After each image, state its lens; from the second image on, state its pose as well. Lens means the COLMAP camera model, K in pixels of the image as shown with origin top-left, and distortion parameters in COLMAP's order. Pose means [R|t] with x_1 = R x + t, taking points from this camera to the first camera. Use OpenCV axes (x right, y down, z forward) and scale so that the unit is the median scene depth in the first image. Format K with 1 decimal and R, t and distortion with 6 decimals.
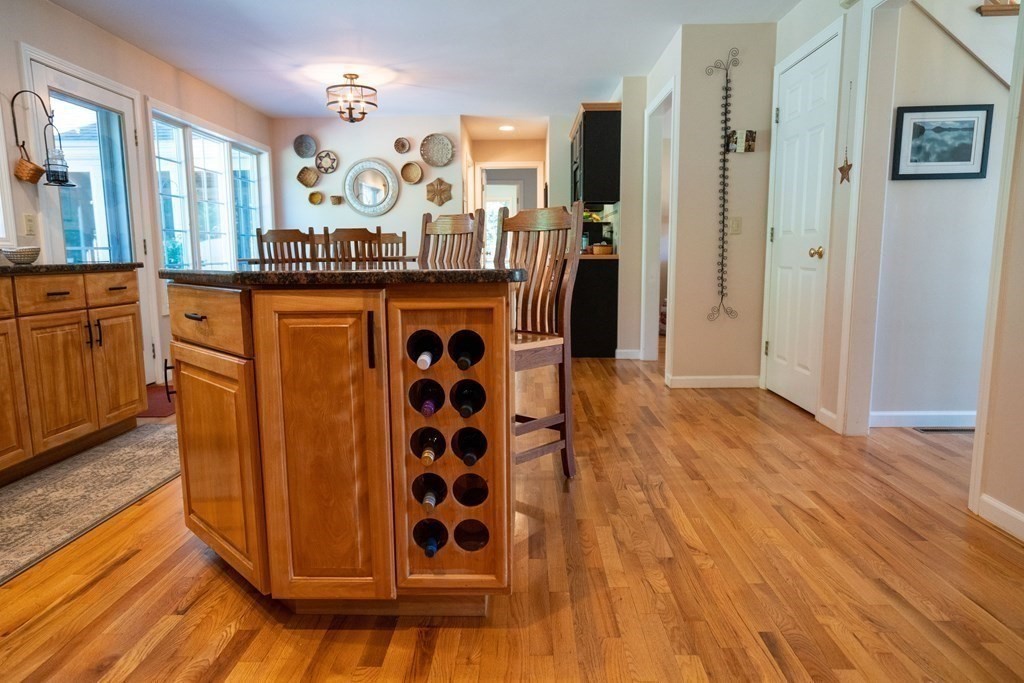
lens RADIAL K [[647.0, 0, 494.6], [0, 647.0, 347.2], [0, 0, 1]] dist [-0.007962, 0.000972]
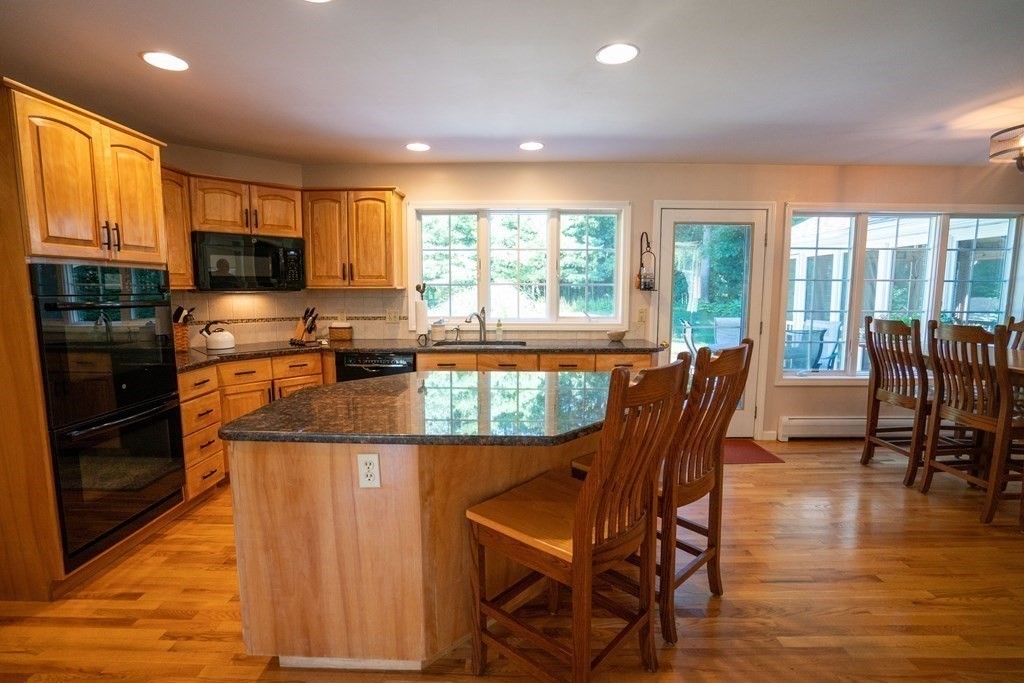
lens RADIAL K [[470.1, 0, 504.0], [0, 470.1, 345.6], [0, 0, 1]] dist [-0.043314, 0.012384]
pose [[0.021676, 0.125892, -0.991807, 0.226021], [-0.140632, 0.982560, 0.121645, -0.112659], [0.989825, 0.136843, 0.039002, 0.342441]]
